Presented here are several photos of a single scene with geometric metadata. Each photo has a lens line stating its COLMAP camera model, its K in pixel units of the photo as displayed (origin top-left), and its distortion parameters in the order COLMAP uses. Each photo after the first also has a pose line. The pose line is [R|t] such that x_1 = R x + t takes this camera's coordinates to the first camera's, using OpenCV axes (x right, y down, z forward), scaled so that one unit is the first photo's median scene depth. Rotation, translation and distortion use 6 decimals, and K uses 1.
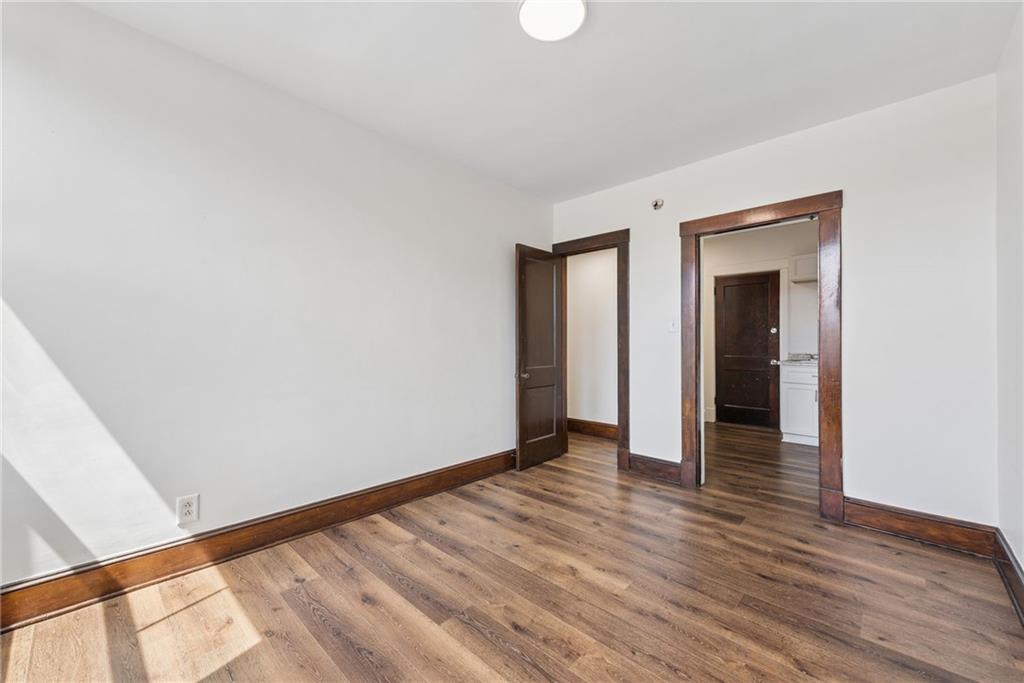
lens RADIAL K [[791.9, 0, 510.2], [0, 791.9, 343.5], [0, 0, 1]] dist [0.015188, 0.005521]
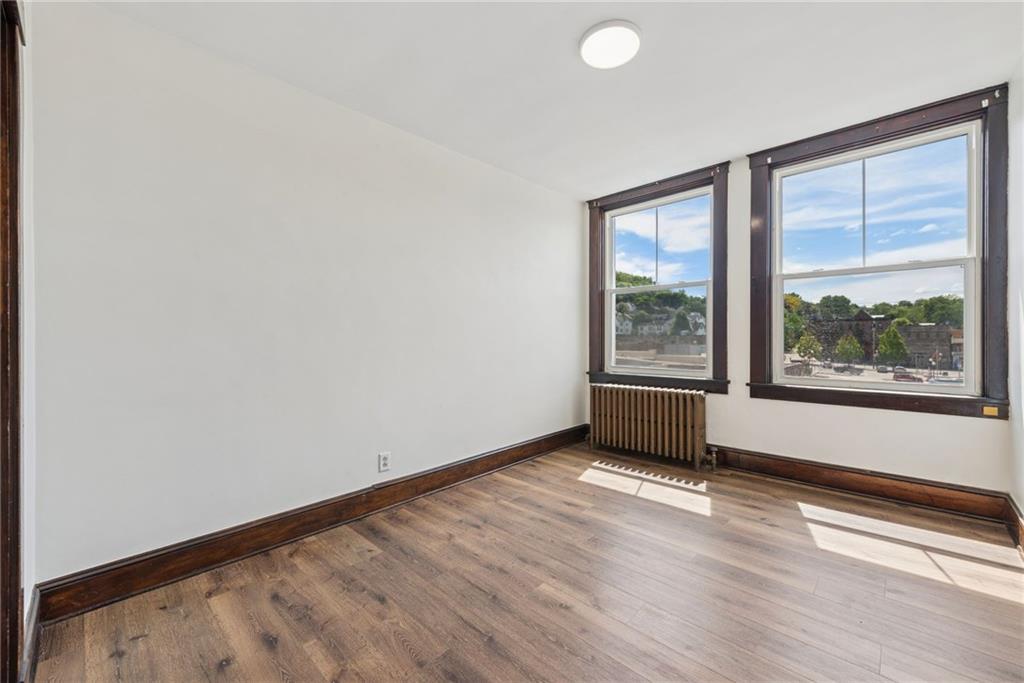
lens RADIAL K [[791.9, 0, 517.7], [0, 791.9, 335.9], [0, 0, 1]] dist [0.015188, 0.005521]
pose [[-0.999951, 0.007750, -0.006099, 0.182542], [0.007758, 0.999969, -0.001361, 0.001309], [0.006088, -0.001408, -0.999980, 2.011648]]
